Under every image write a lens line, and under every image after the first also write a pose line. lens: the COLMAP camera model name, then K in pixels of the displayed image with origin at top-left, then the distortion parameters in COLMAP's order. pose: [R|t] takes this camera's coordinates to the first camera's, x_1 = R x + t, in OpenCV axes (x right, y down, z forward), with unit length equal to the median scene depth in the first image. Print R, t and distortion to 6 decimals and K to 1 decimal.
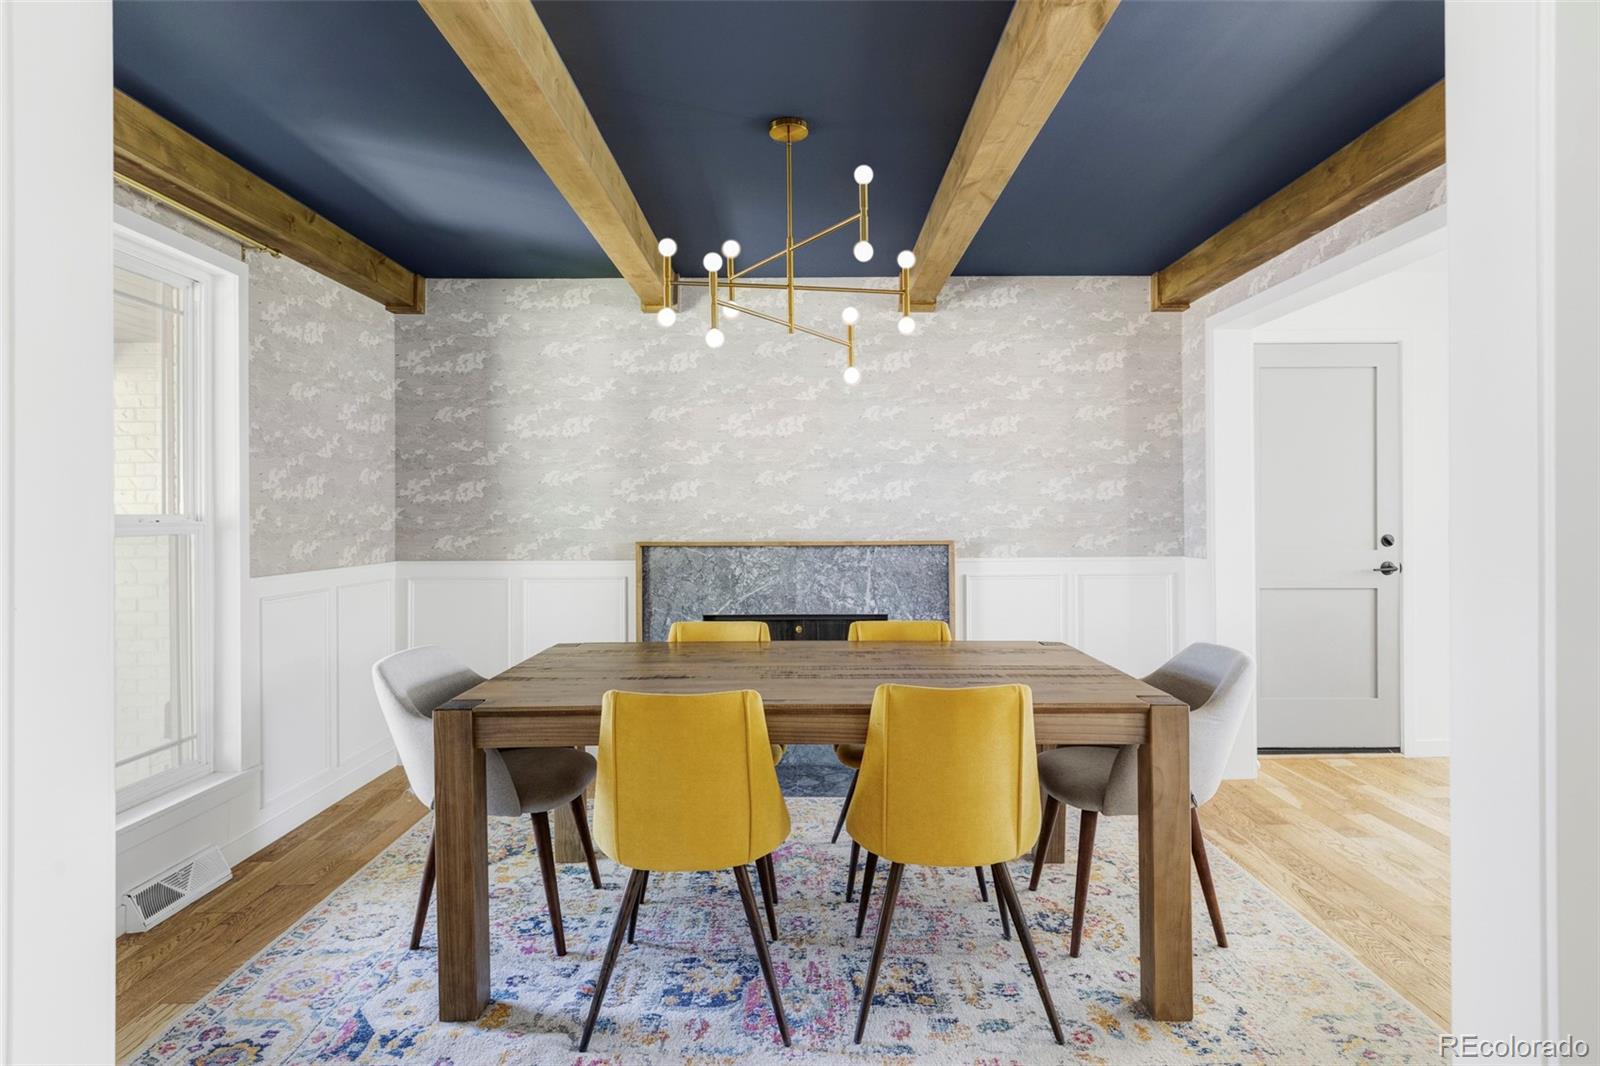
lens RADIAL K [[854.4, 0, 800.0], [0, 854.4, 533.0], [0, 0, 1]] dist [0.000742, 0.000830]
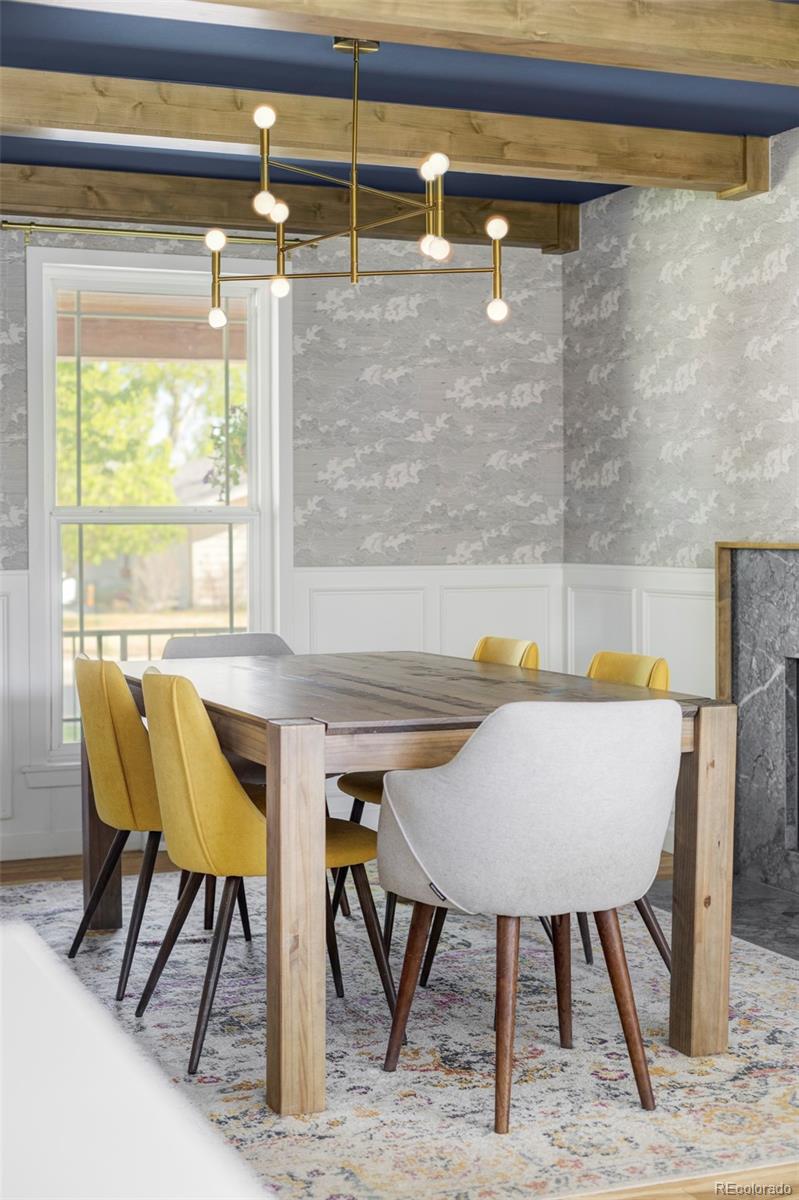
lens RADIAL K [[1745.7, 0, 399.9], [0, 1745.7, 576.2], [0, 0, 1]] dist [0.017177, 0.015265]
pose [[0.388096, 0.028431, -0.921180, 0.982873], [-0.015178, 0.999586, 0.024456, 0.007651], [0.921494, 0.004491, 0.388367, 0.223346]]
